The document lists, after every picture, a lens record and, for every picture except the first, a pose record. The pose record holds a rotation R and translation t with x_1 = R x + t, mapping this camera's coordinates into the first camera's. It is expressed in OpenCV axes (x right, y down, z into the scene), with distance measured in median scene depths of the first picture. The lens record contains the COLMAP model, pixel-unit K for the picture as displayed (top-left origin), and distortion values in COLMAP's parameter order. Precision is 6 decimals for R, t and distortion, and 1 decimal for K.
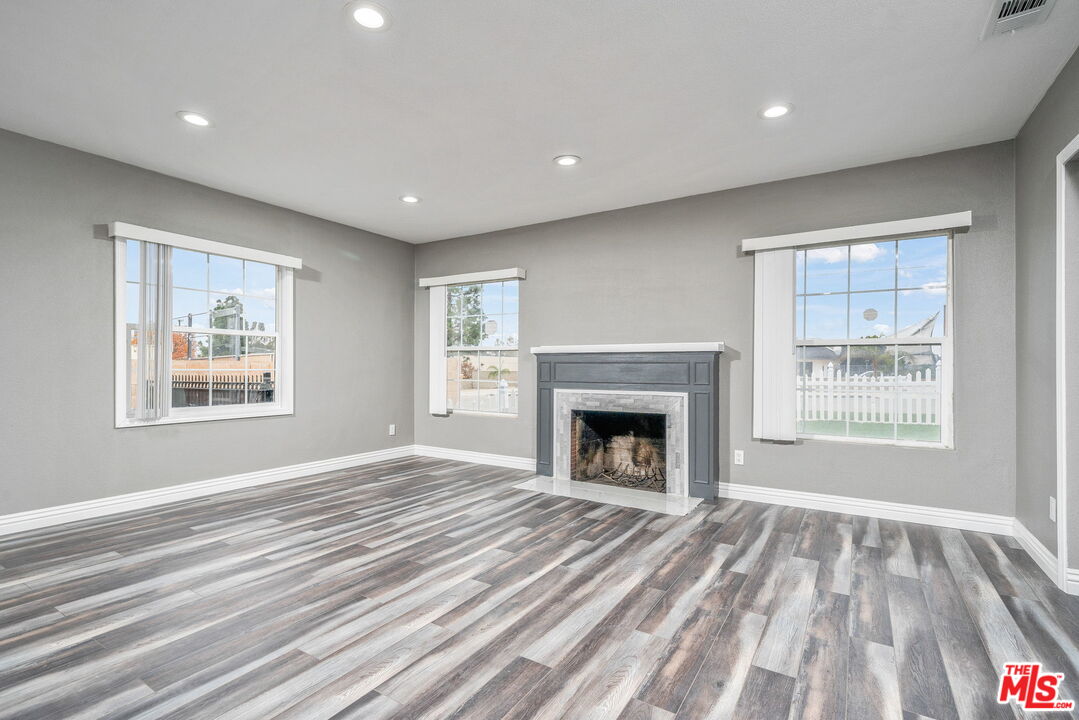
lens RADIAL K [[500.8, 0, 539.7], [0, 500.8, 363.4], [0, 0, 1]] dist [-0.000203, 0.000114]
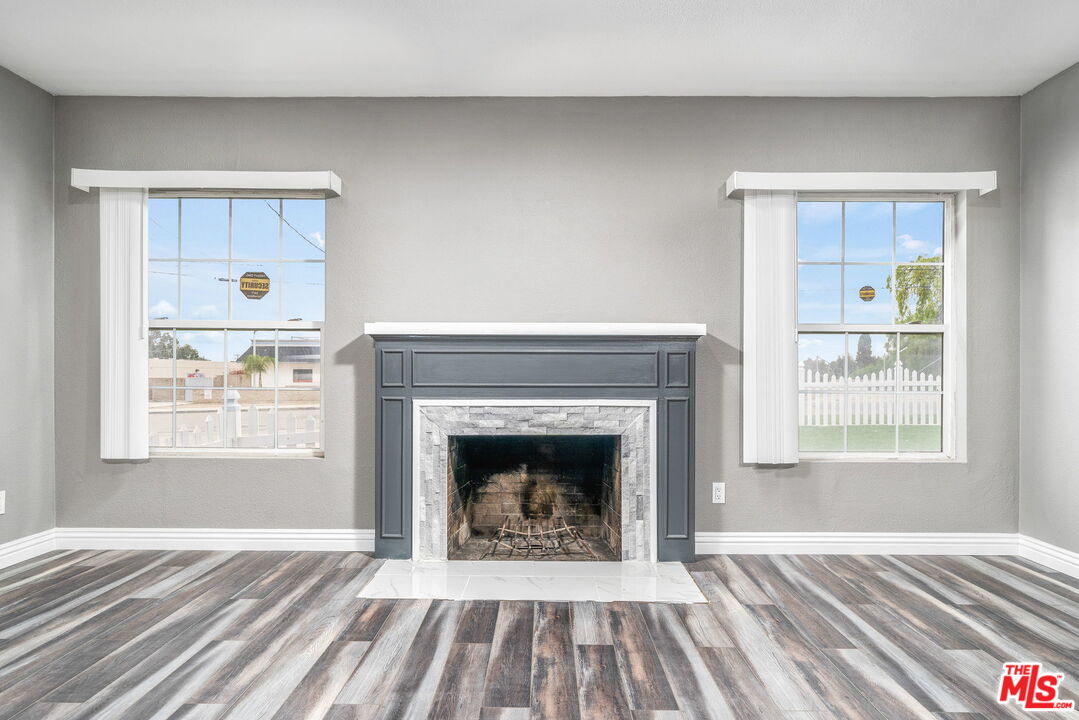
lens RADIAL K [[589.4, 0, 538.3], [0, 589.4, 377.9], [0, 0, 1]] dist [-0.001097, 0.000083]
pose [[0.849836, -0.003950, 0.527033, -0.231120], [-0.004260, 0.999888, 0.014363, 0.019863], [-0.527030, -0.014452, 0.849724, 0.441572]]
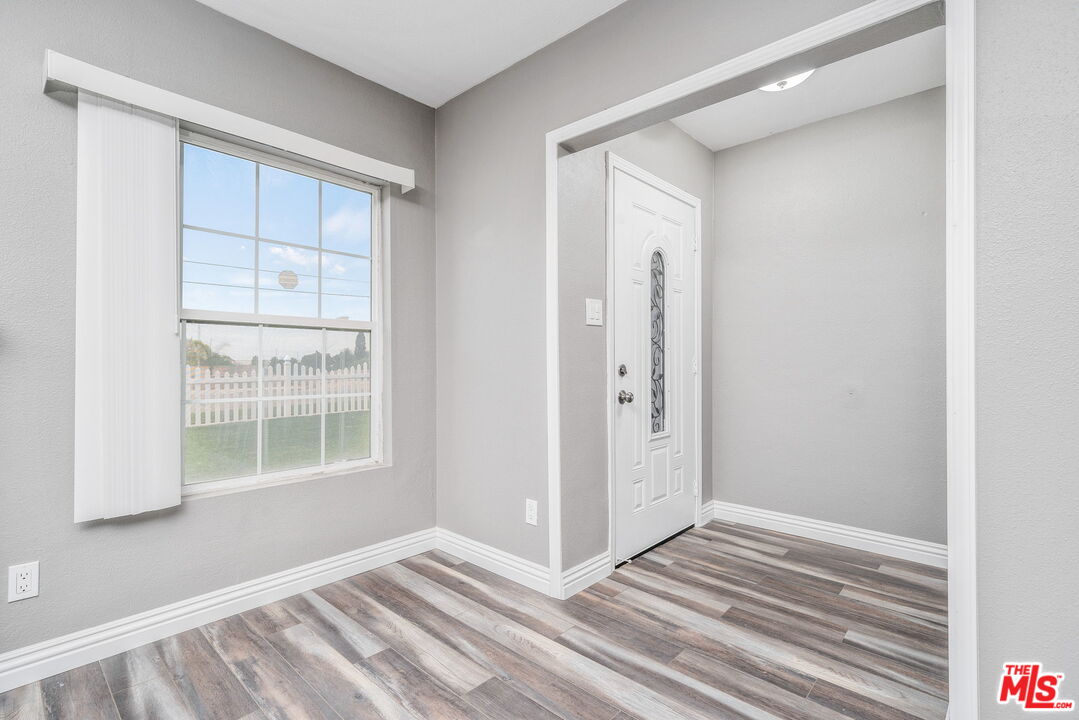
lens RADIAL K [[500.8, 0, 539.7], [0, 500.8, 363.4], [0, 0, 1]] dist [-0.000203, 0.000114]
pose [[0.168361, -0.000675, 0.985725, 0.067078], [-0.006528, 0.999977, 0.001800, 0.007134], [-0.985704, -0.006737, 0.168352, 0.511839]]
